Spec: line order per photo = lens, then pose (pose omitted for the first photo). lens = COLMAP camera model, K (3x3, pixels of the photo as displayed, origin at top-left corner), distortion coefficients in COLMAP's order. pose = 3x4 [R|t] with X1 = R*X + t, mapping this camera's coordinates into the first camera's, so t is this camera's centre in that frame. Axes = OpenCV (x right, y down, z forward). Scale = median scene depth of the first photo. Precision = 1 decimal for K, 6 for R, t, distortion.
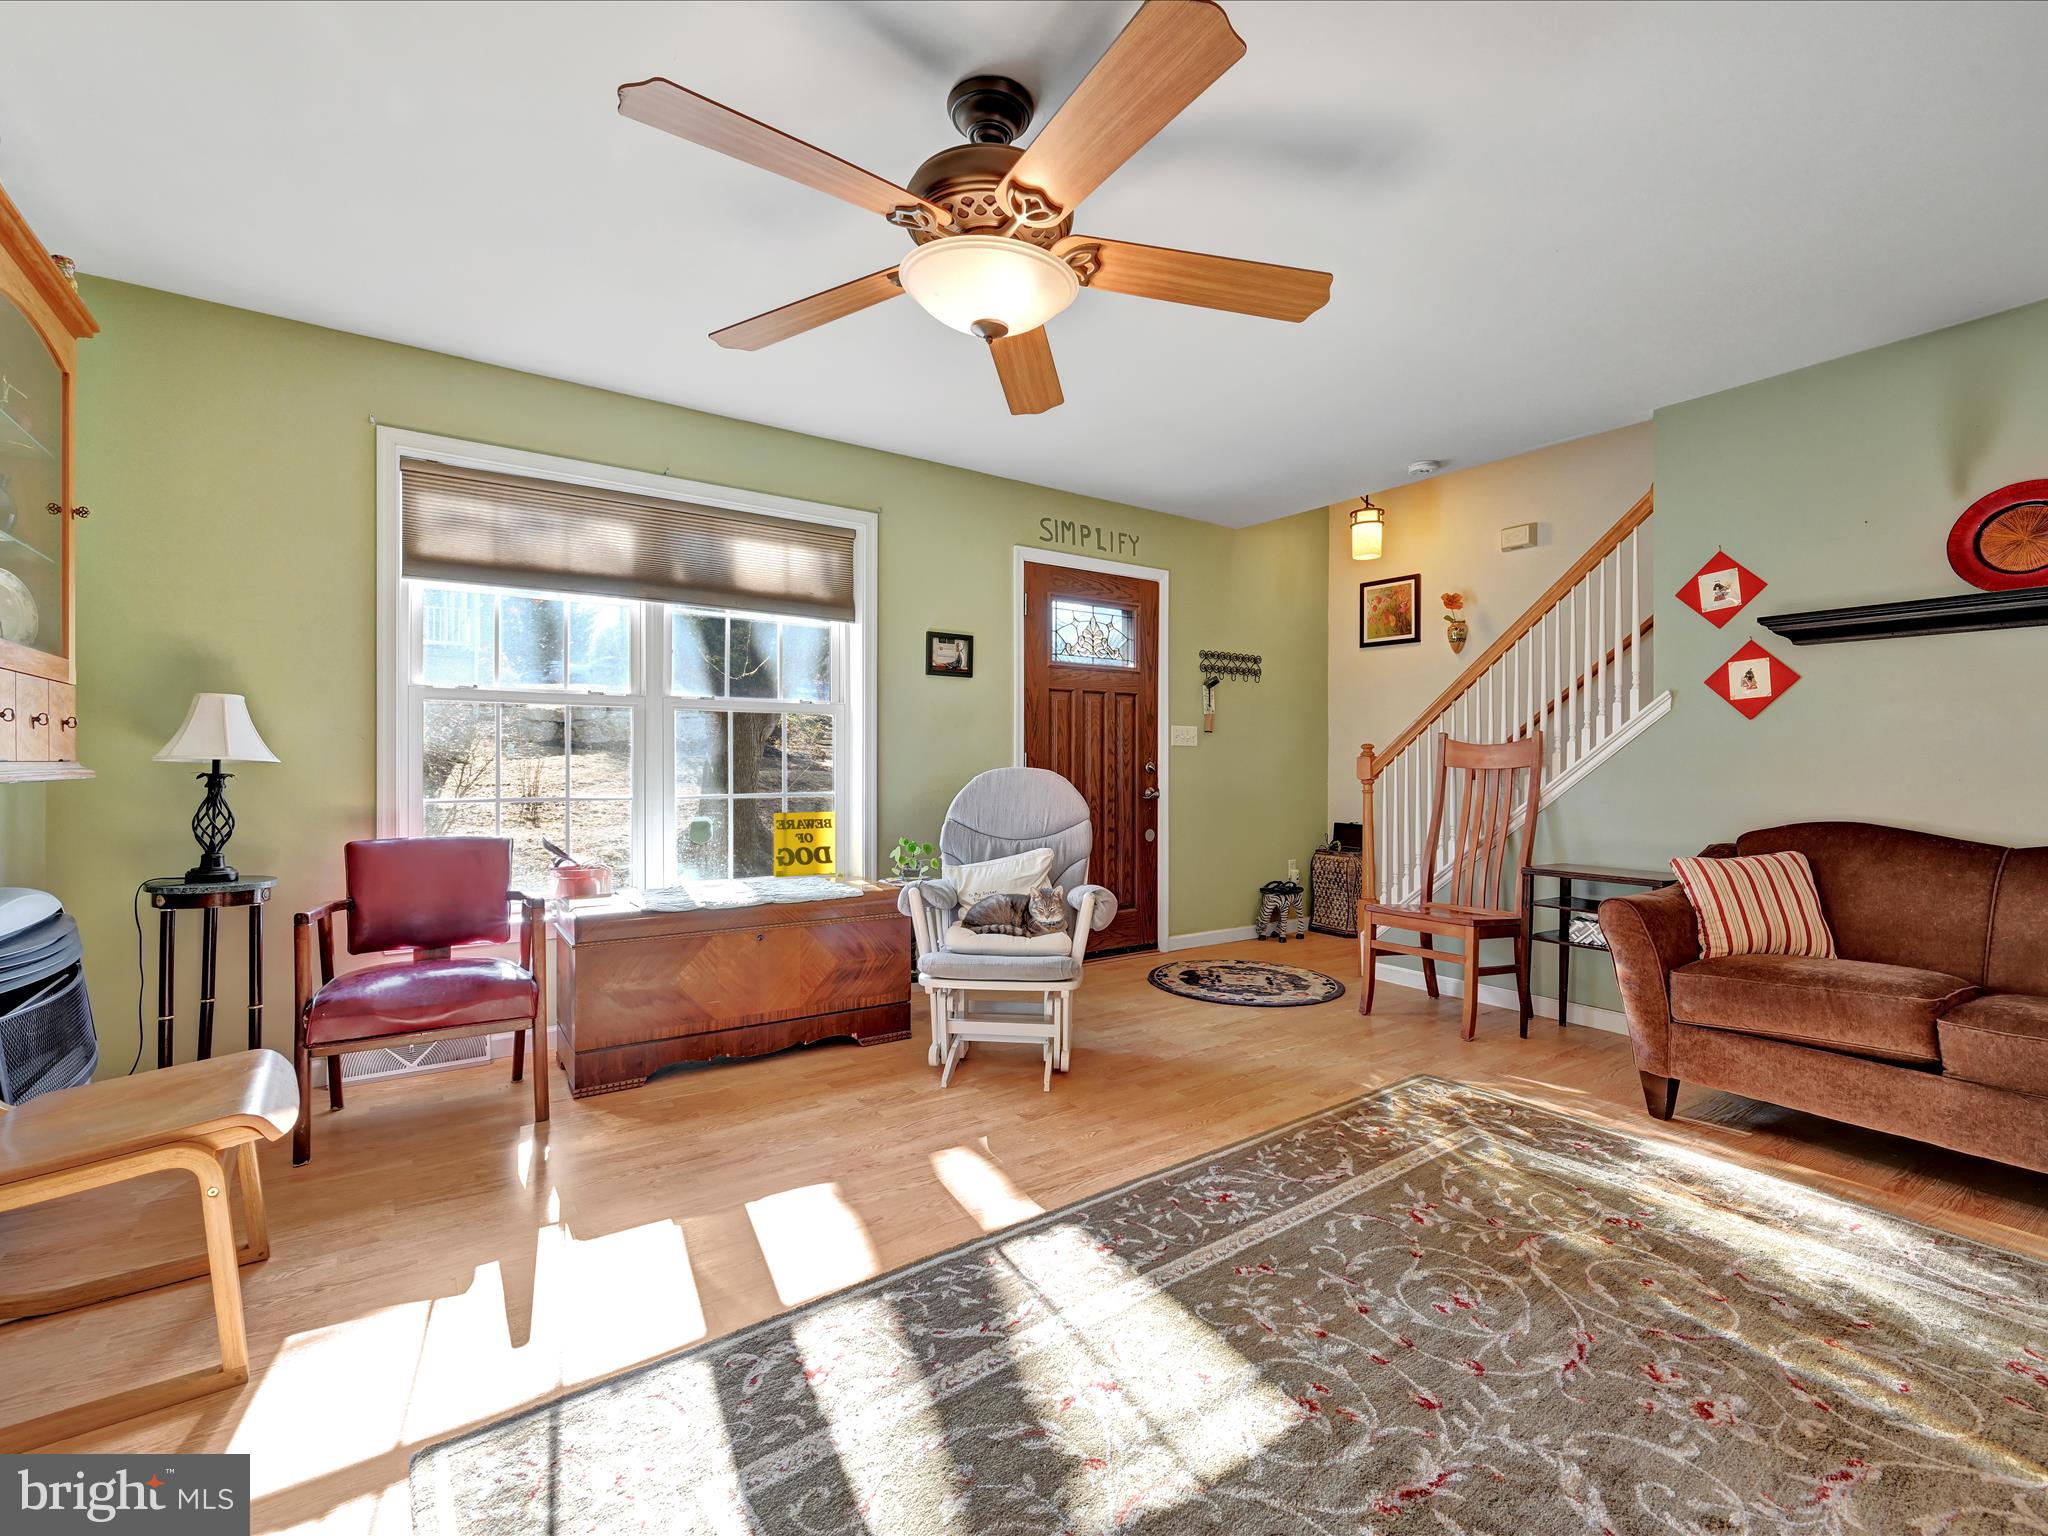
lens RADIAL K [[915.5, 0, 1033.8], [0, 915.5, 770.8], [0, 0, 1]] dist [-0.002372, 0.000187]
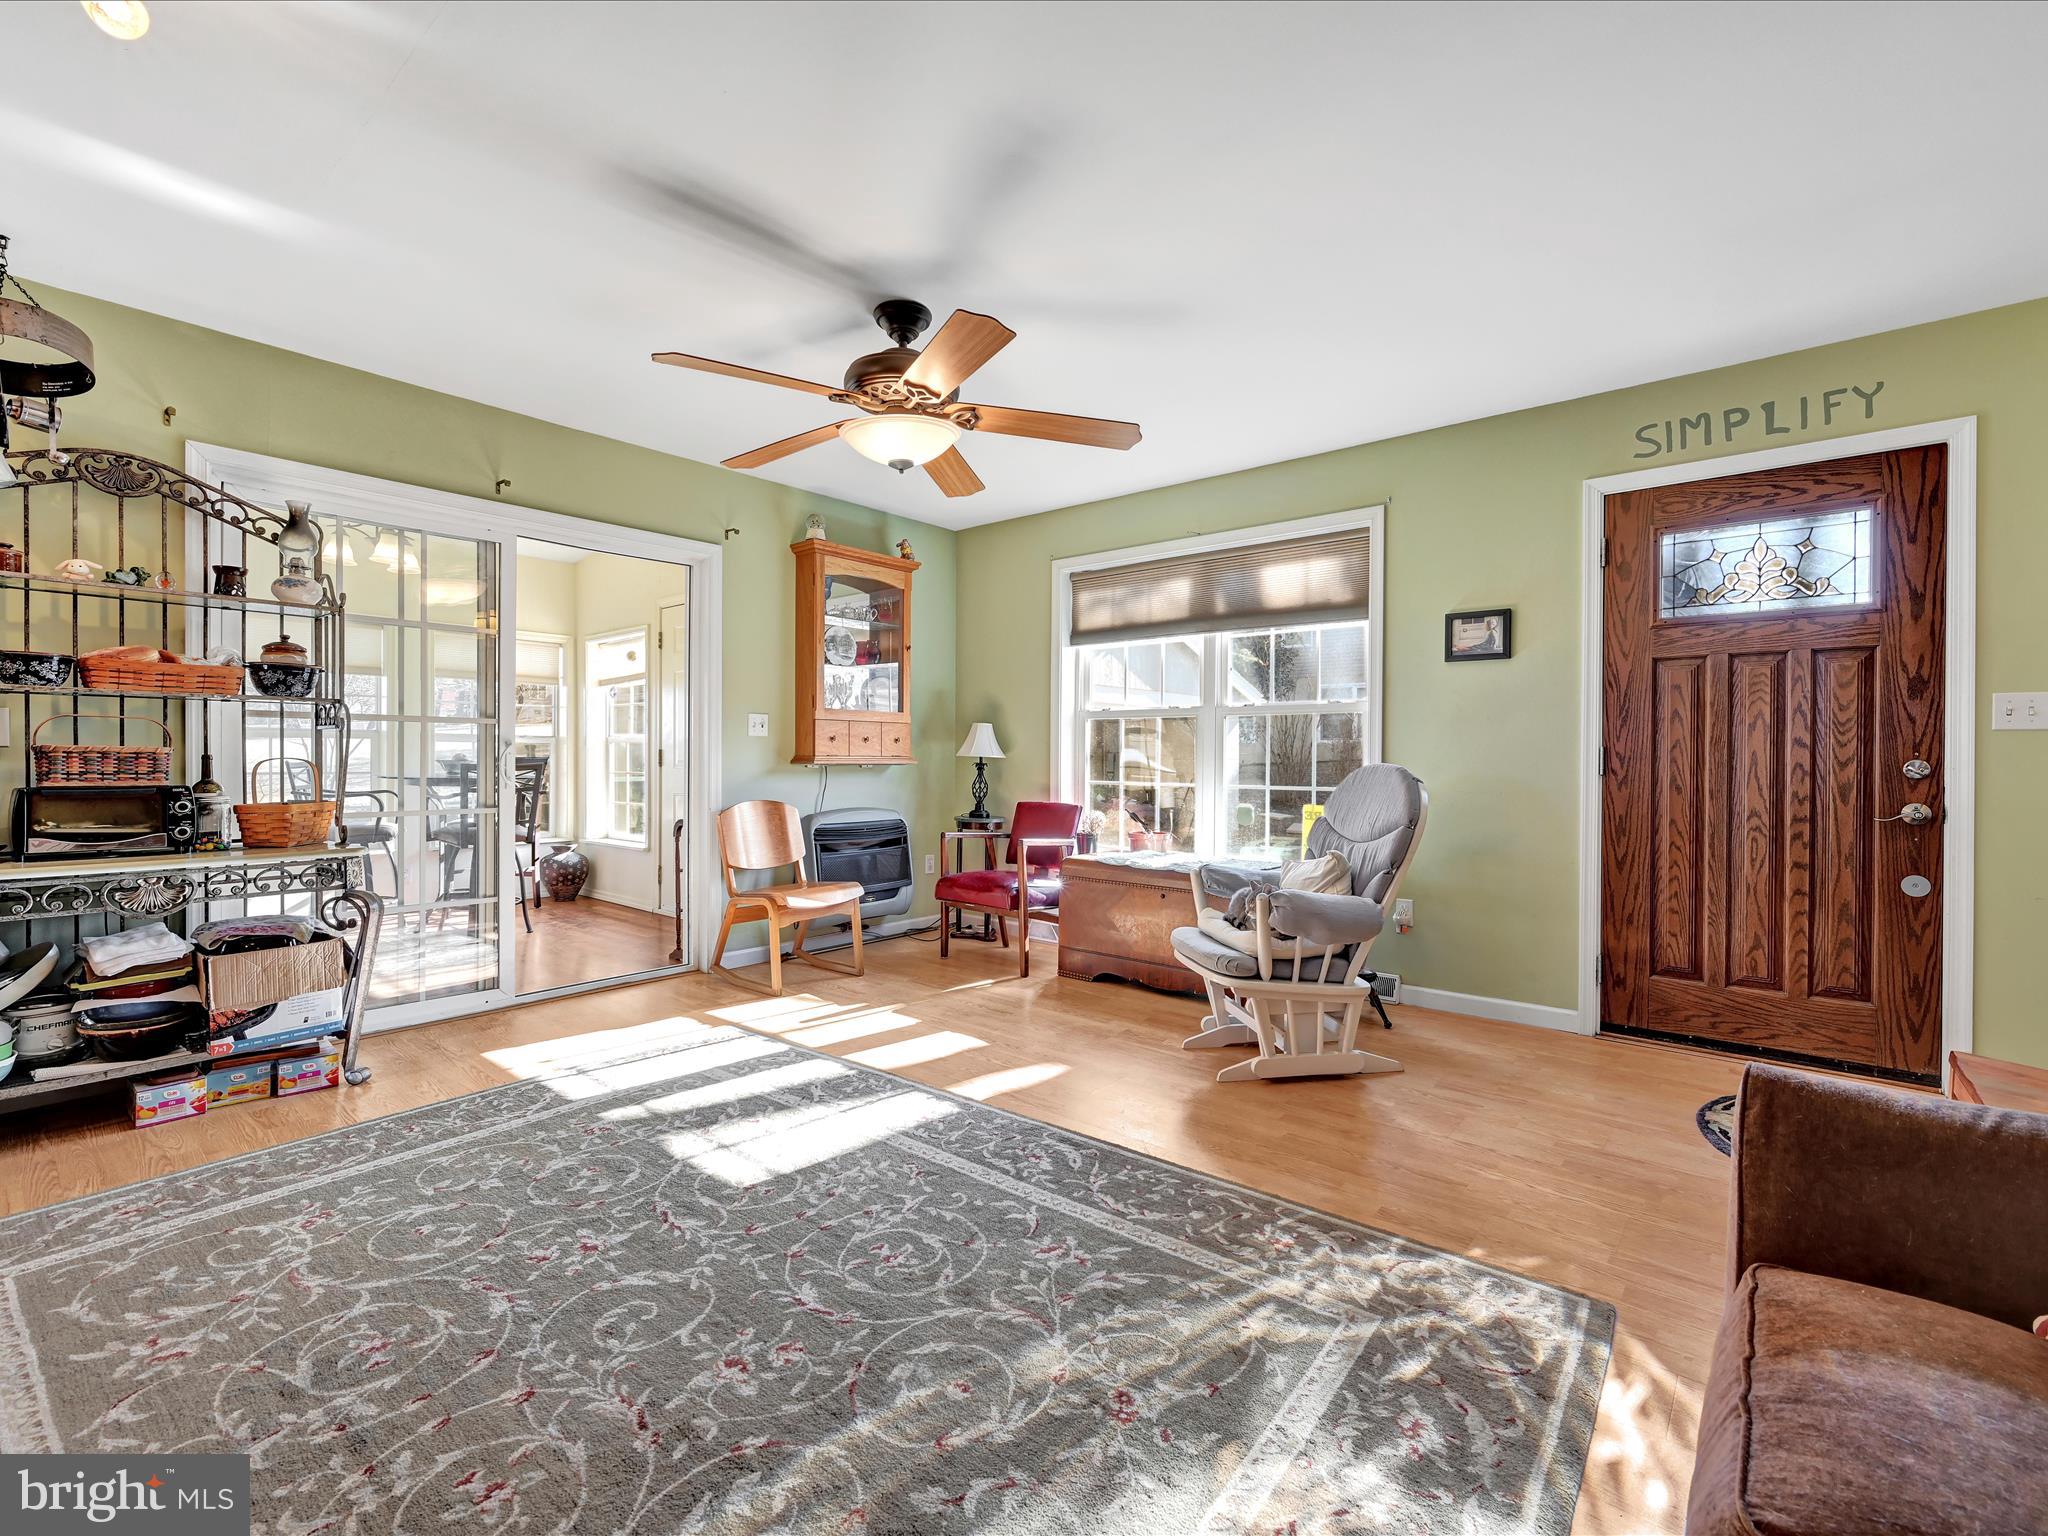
lens RADIAL K [[909.0, 0, 1022.6], [0, 909.0, 763.1], [0, 0, 1]] dist [-0.000868, -0.000230]
pose [[0.250971, 0.003853, -0.967987, 0.864912], [-0.014863, 0.999890, 0.000127, 0.001458], [0.967881, 0.014355, 0.251000, 0.495397]]
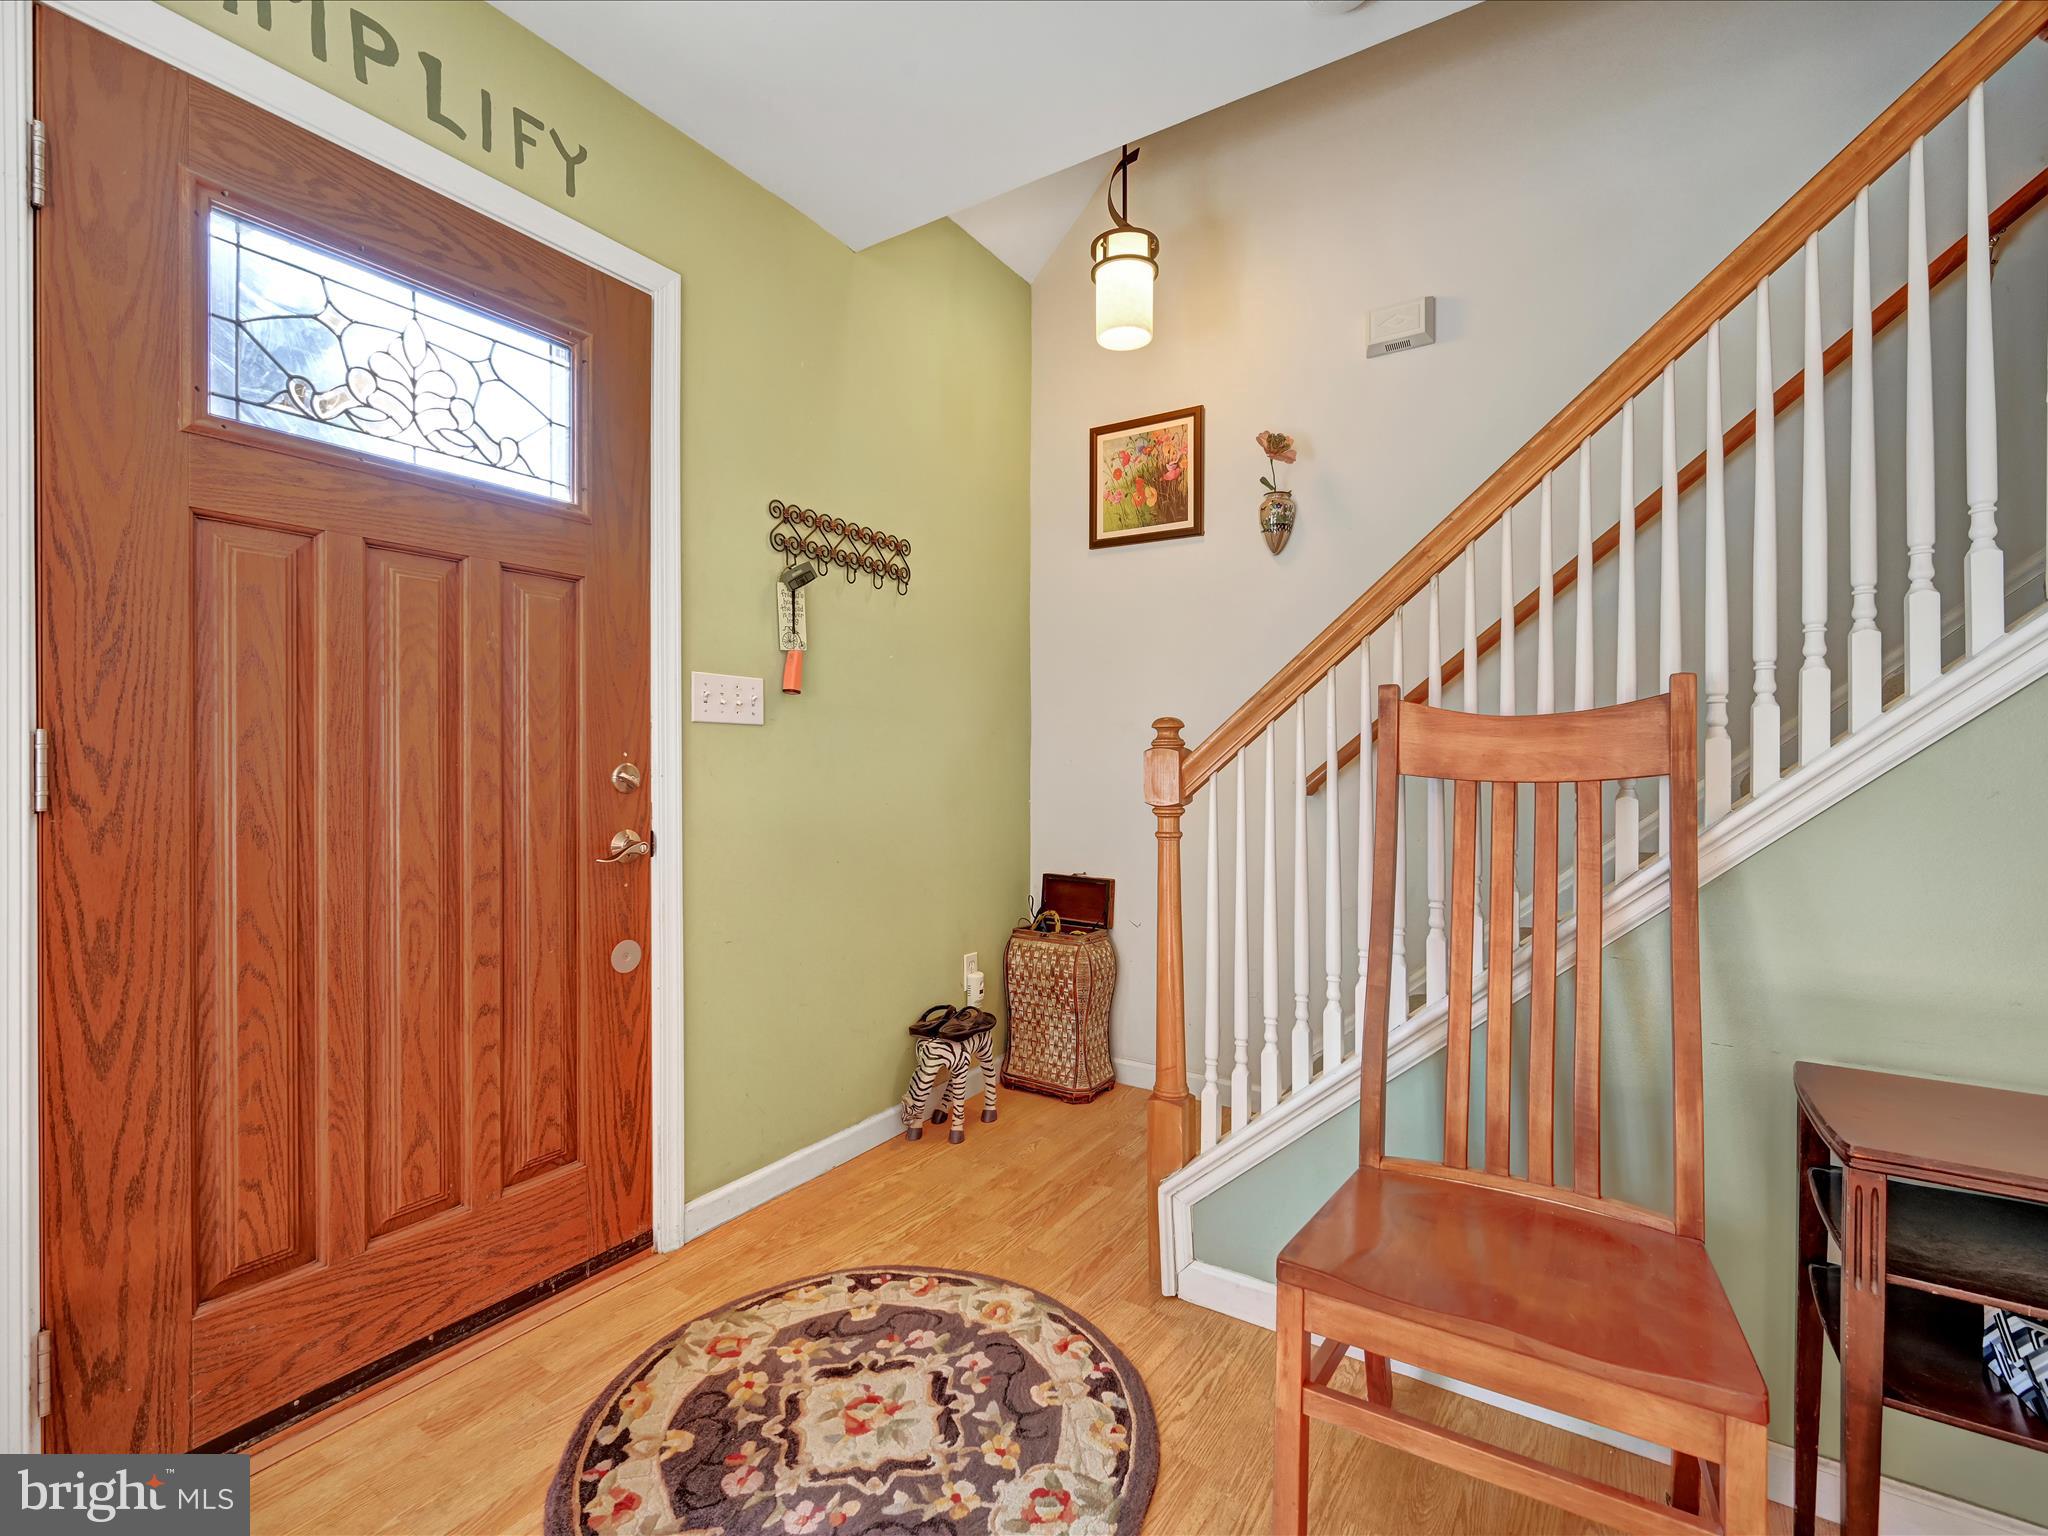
lens RADIAL K [[920.1, 0, 1021.4], [0, 920.1, 764.8], [0, 0, 1]] dist [-0.000565, 0.000251]
pose [[0.932736, -0.002587, 0.360551, 0.227932], [0.004176, 0.999985, -0.003628, -0.010946], [-0.360536, 0.004890, 0.932733, 0.939286]]
